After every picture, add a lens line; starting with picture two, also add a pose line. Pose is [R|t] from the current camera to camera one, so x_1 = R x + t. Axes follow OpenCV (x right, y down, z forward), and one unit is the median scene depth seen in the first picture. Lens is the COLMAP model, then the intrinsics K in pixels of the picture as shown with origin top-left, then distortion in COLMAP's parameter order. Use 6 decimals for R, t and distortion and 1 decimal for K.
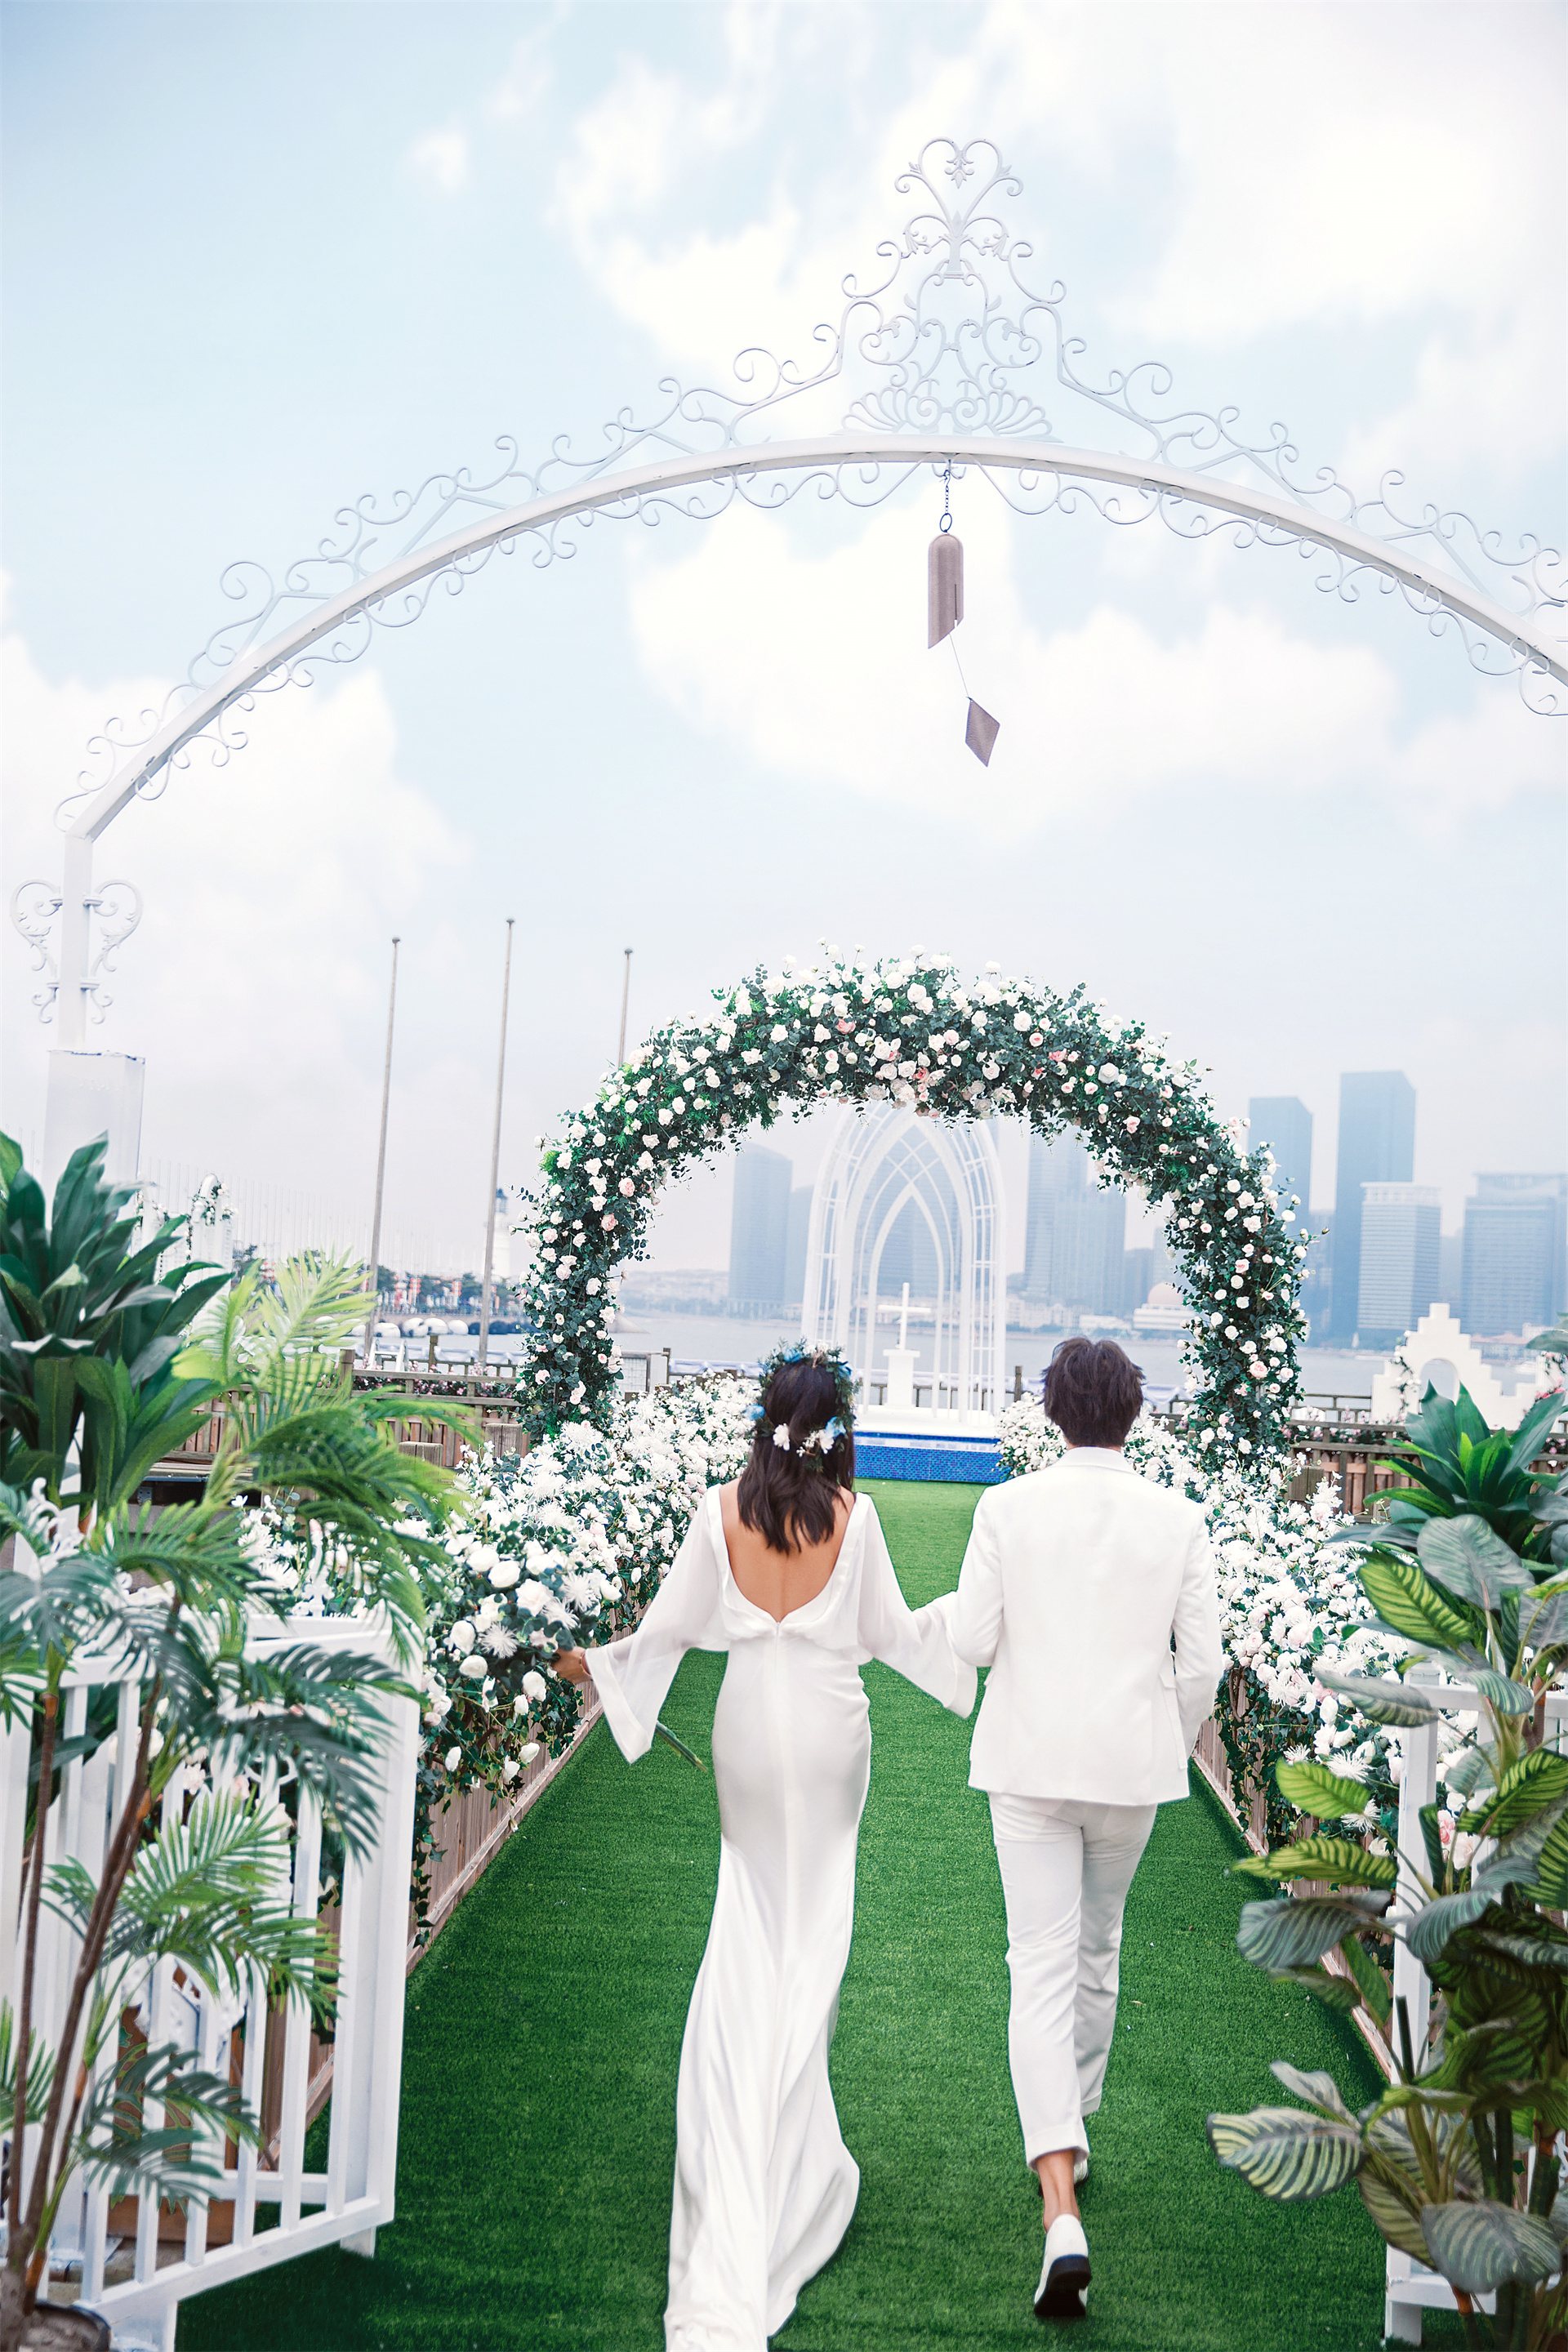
lens RADIAL K [[3056.9, 0, 771.1], [0, 3056.9, 1188.5], [0, 0, 1]] dist [0.068760, 0.839593]
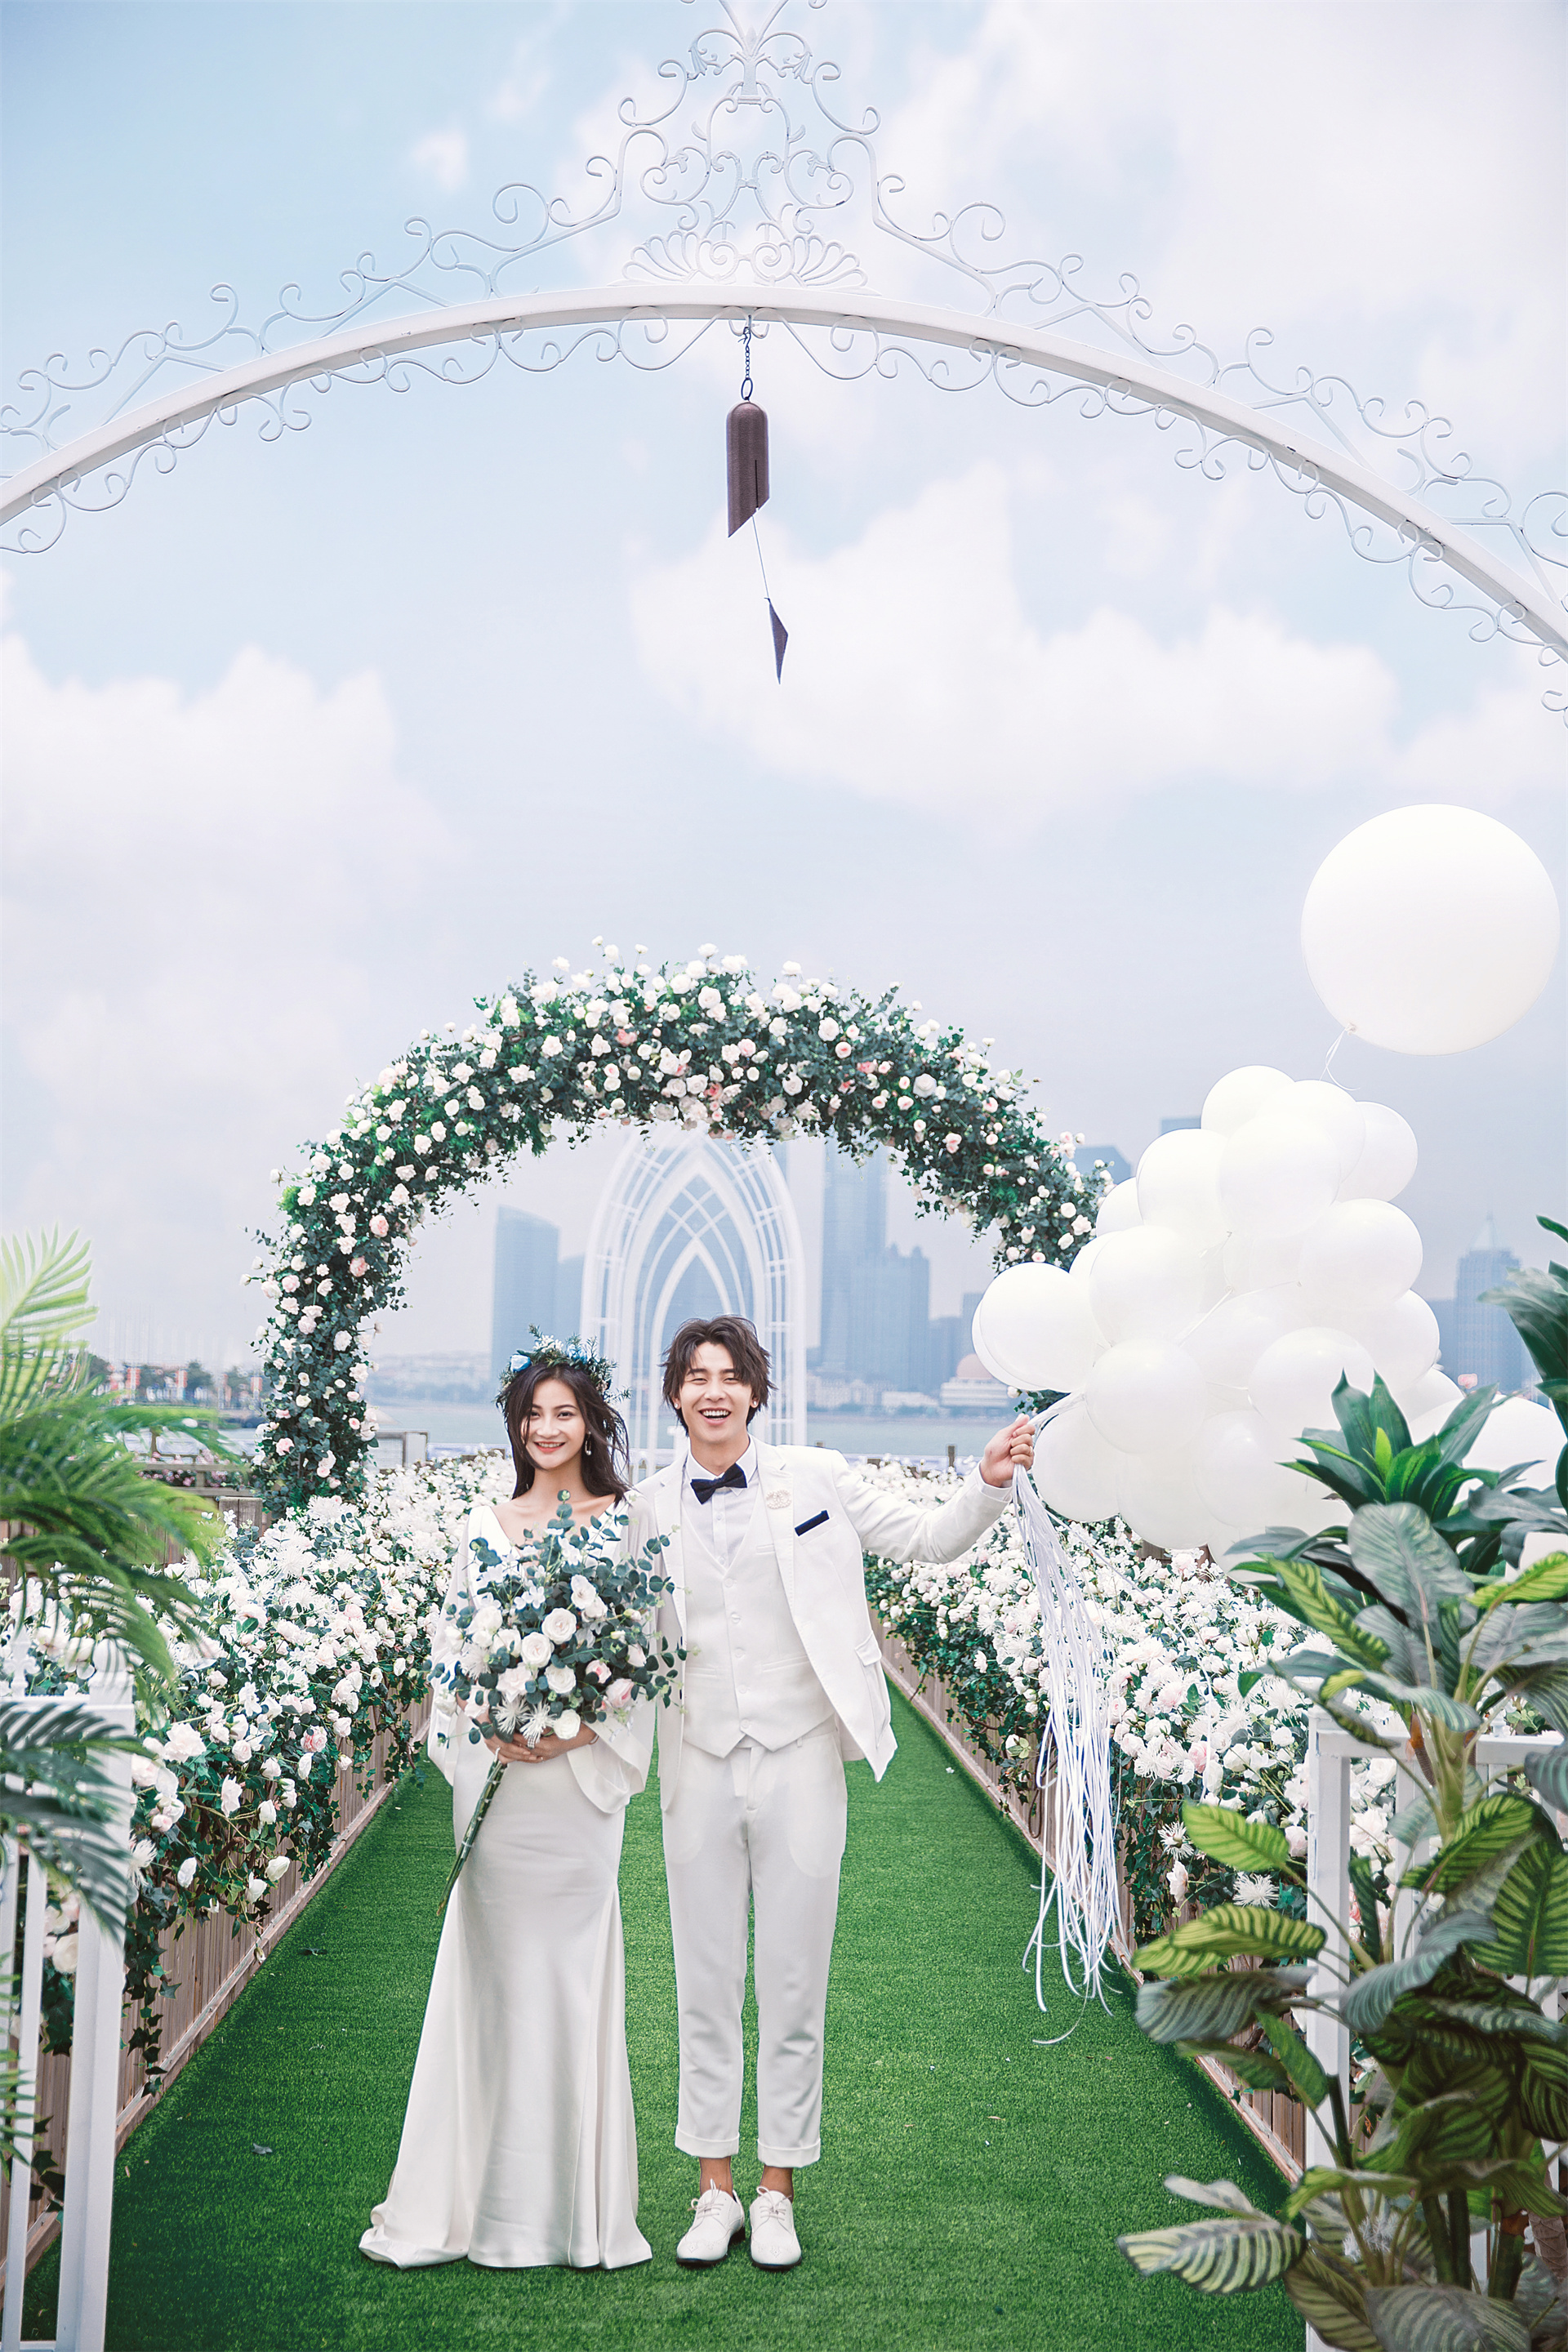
lens RADIAL K [[3388.6, 0, 784.0], [0, 3388.6, 1176.0], [0, 0, 1]] dist [0.146531, 0.035755]
pose [[0.997092, -0.019481, 0.073676, -0.003166], [0.021289, 0.999490, -0.023822, 0.010988], [-0.073175, 0.025322, 0.996998, 0.025805]]
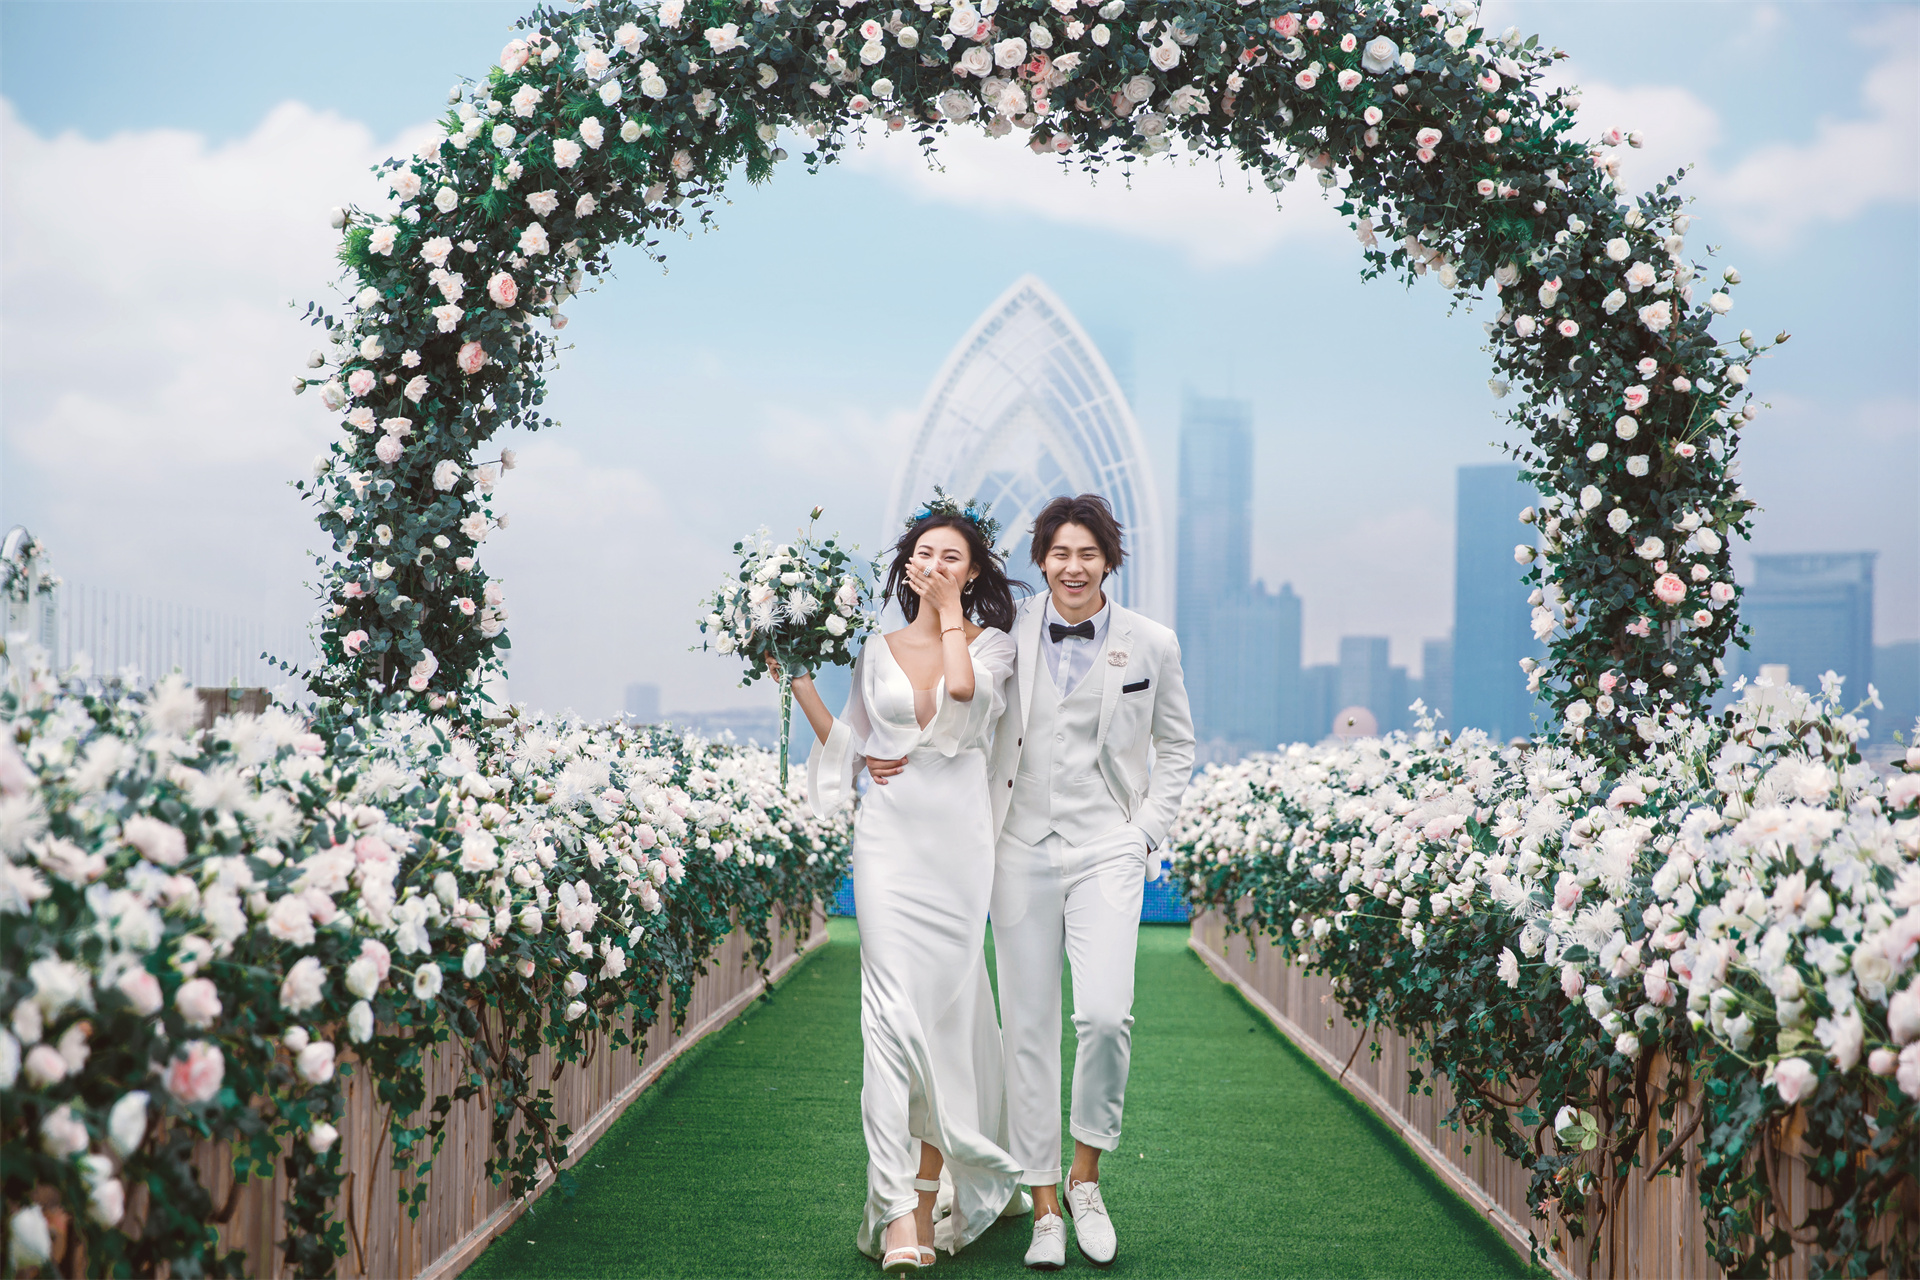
lens RADIAL K [[3805.7, 0, 960.0], [0, 3805.7, 640.0], [0, 0, 1]] dist [0.313160, 0.092243]
pose [[0.999205, -0.028123, 0.028248, 0.013342], [0.027980, 0.999594, 0.005459, 0.060949], [-0.028390, -0.004665, 0.999586, 0.319746]]
